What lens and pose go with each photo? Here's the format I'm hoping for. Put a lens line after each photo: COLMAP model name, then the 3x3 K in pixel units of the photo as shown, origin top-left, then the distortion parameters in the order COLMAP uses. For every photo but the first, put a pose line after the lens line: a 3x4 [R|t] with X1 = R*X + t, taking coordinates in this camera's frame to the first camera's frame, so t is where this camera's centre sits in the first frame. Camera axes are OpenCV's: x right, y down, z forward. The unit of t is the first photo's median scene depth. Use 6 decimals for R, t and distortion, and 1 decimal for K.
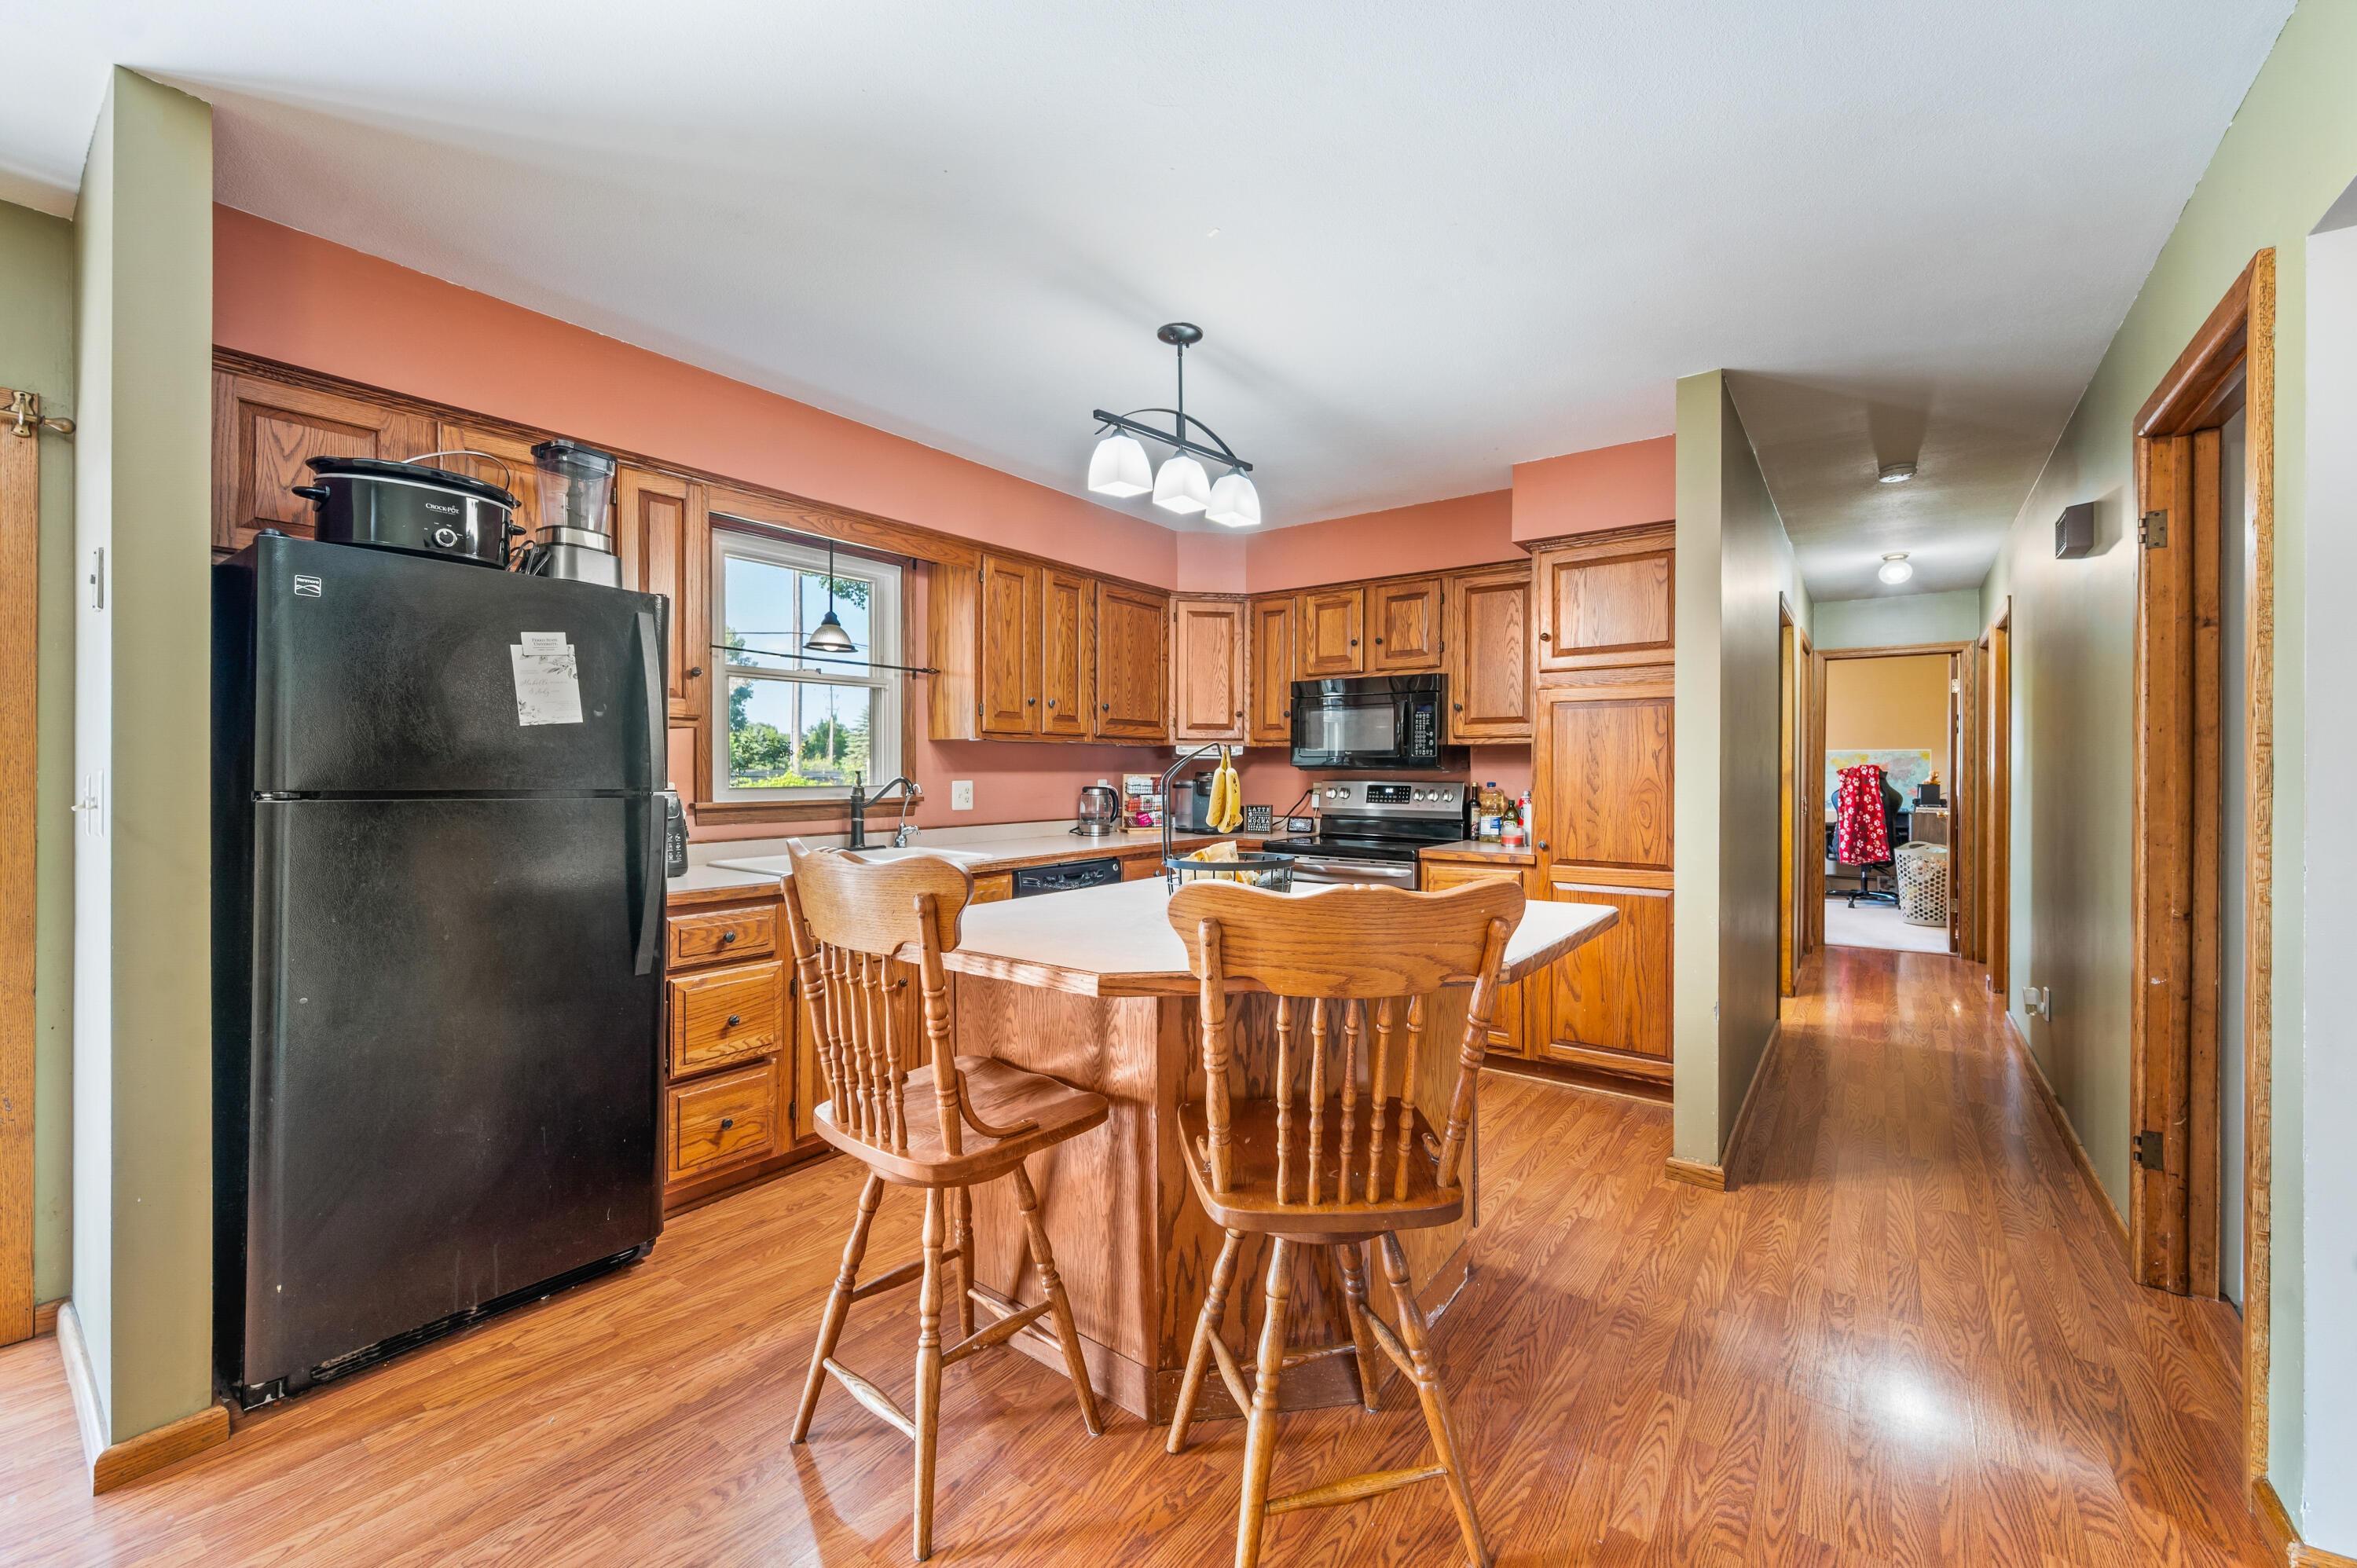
lens RADIAL K [[950.0, 0, 1175.2], [0, 950.0, 776.1], [0, 0, 1]] dist [0.000059, -0.000019]
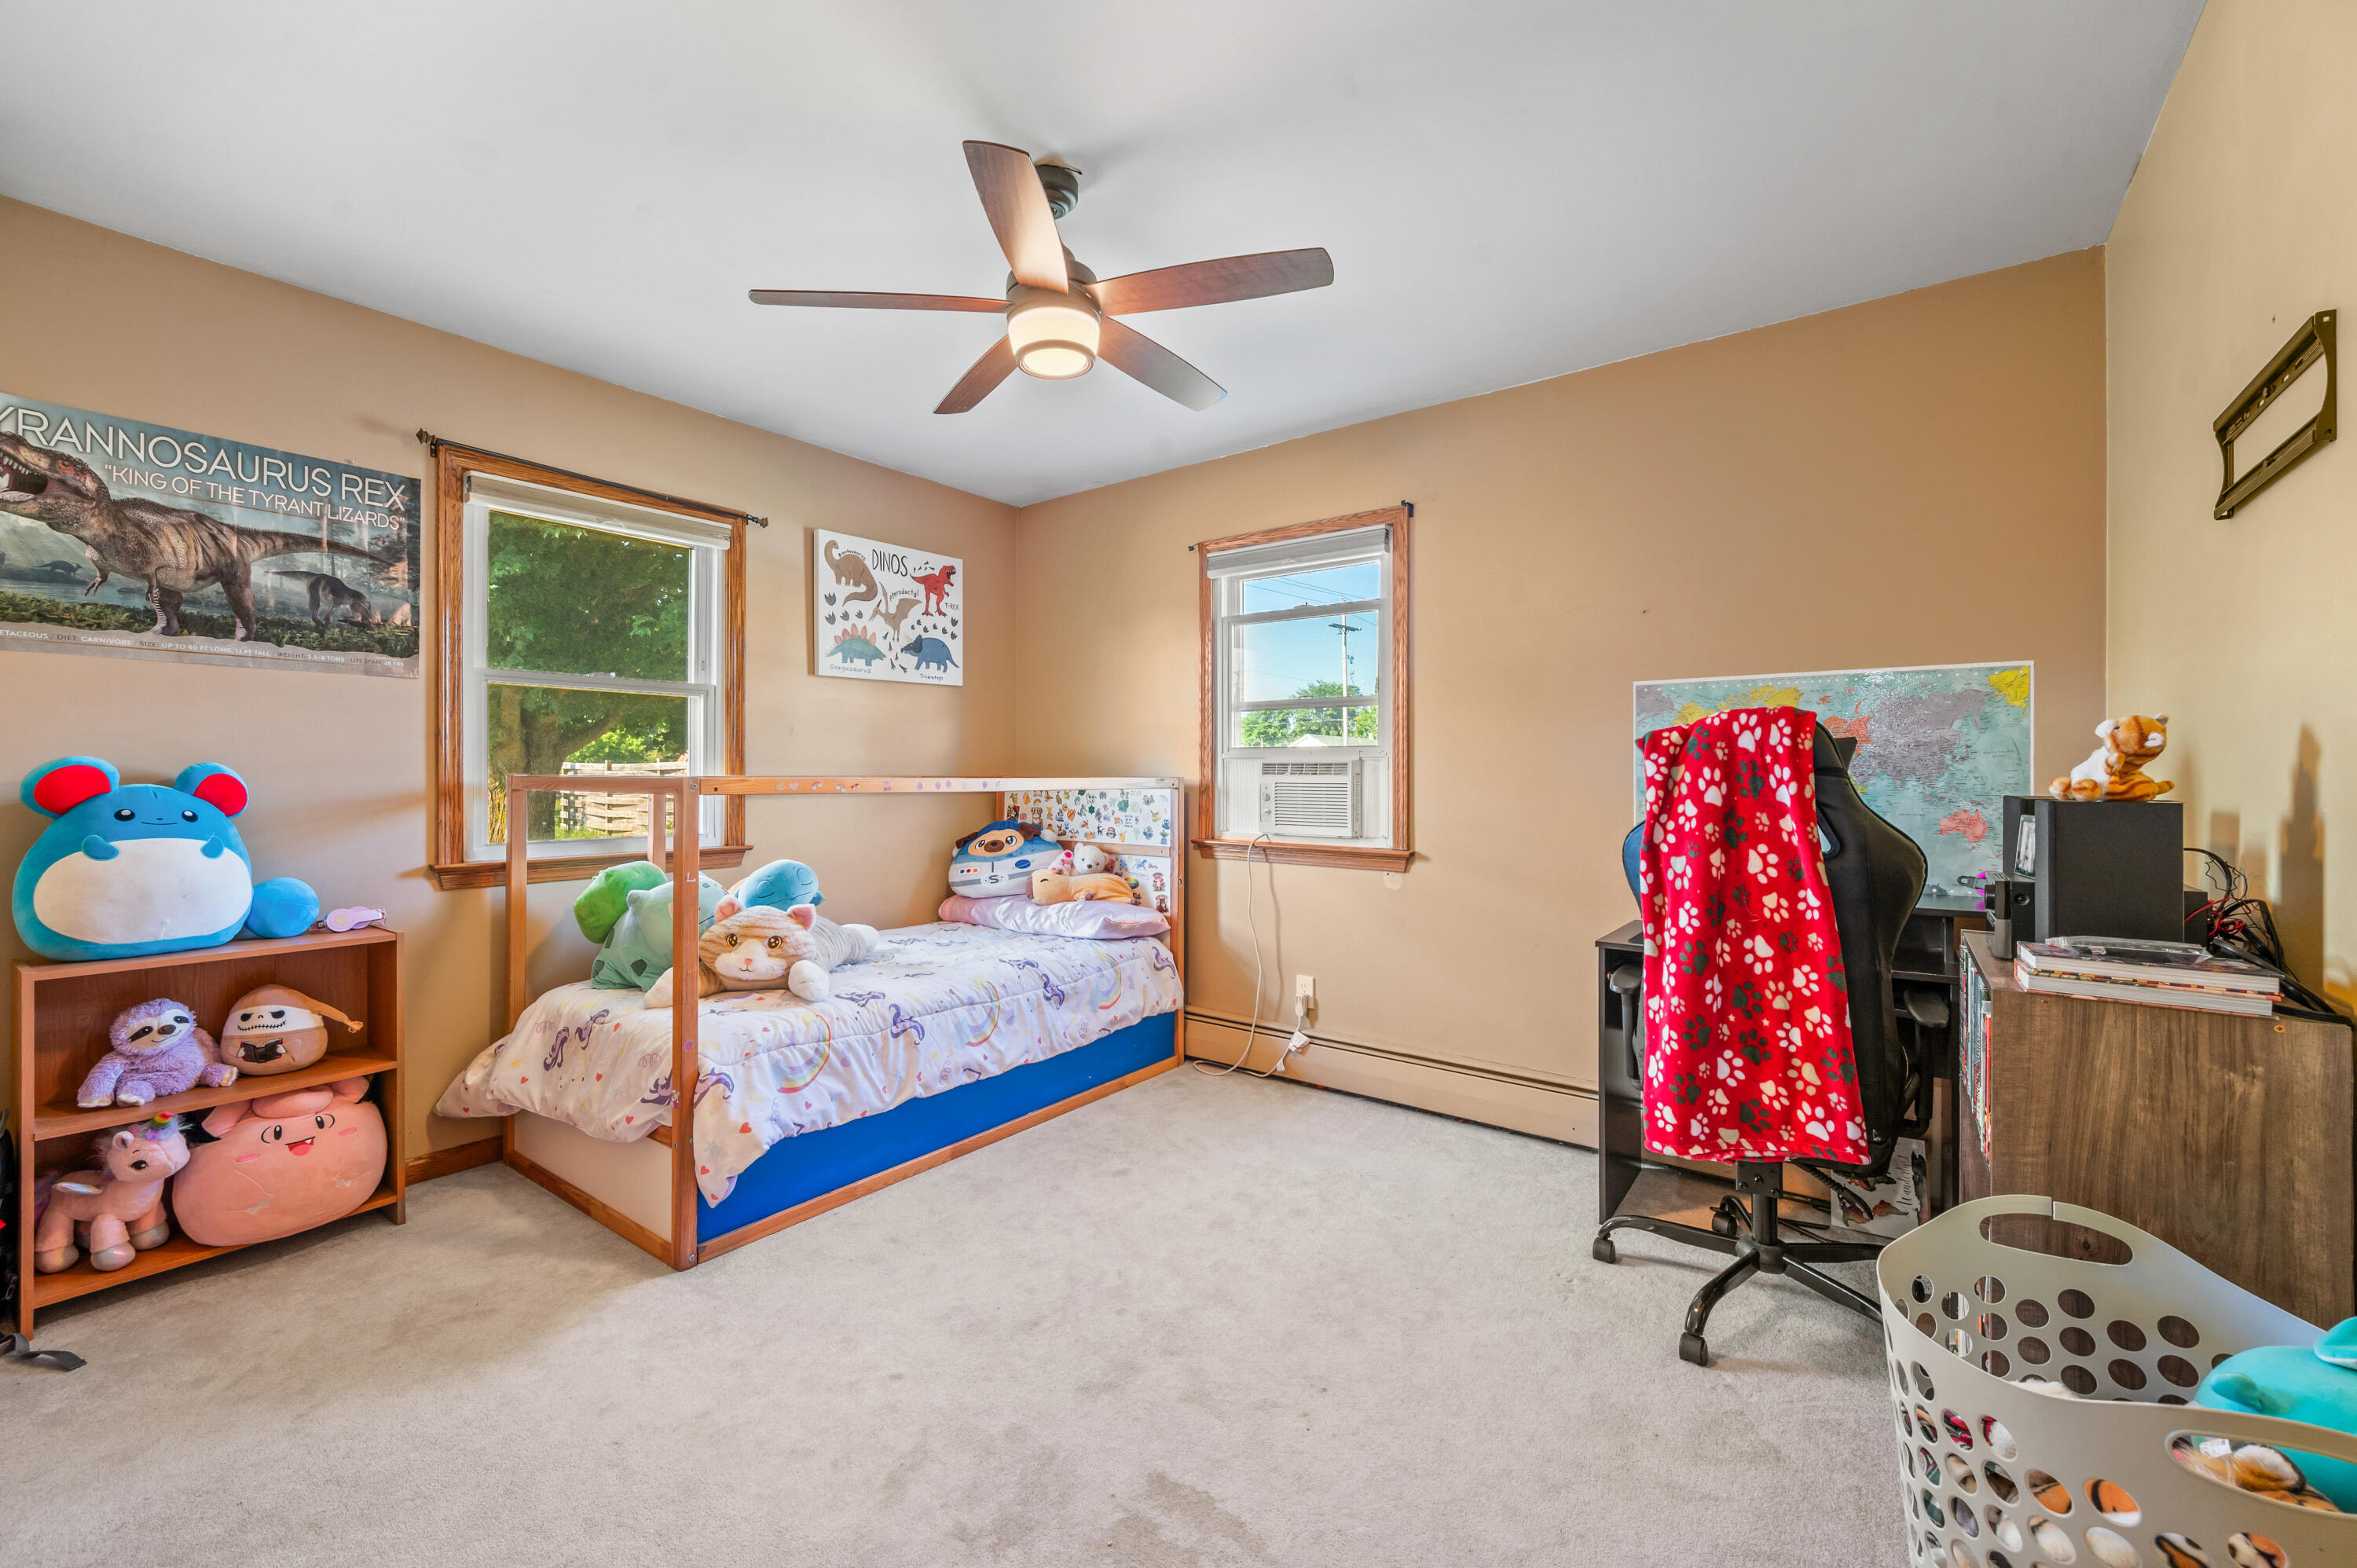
lens RADIAL K [[950.0, 0, 1177.8], [0, 950.0, 781.4], [0, 0, 1]] dist [0.000059, -0.000019]
pose [[0.999961, -0.001711, -0.008690, 0.597104], [0.001713, 0.999999, 0.000177, 0.004897], [0.008689, -0.000192, 0.999962, 0.781957]]
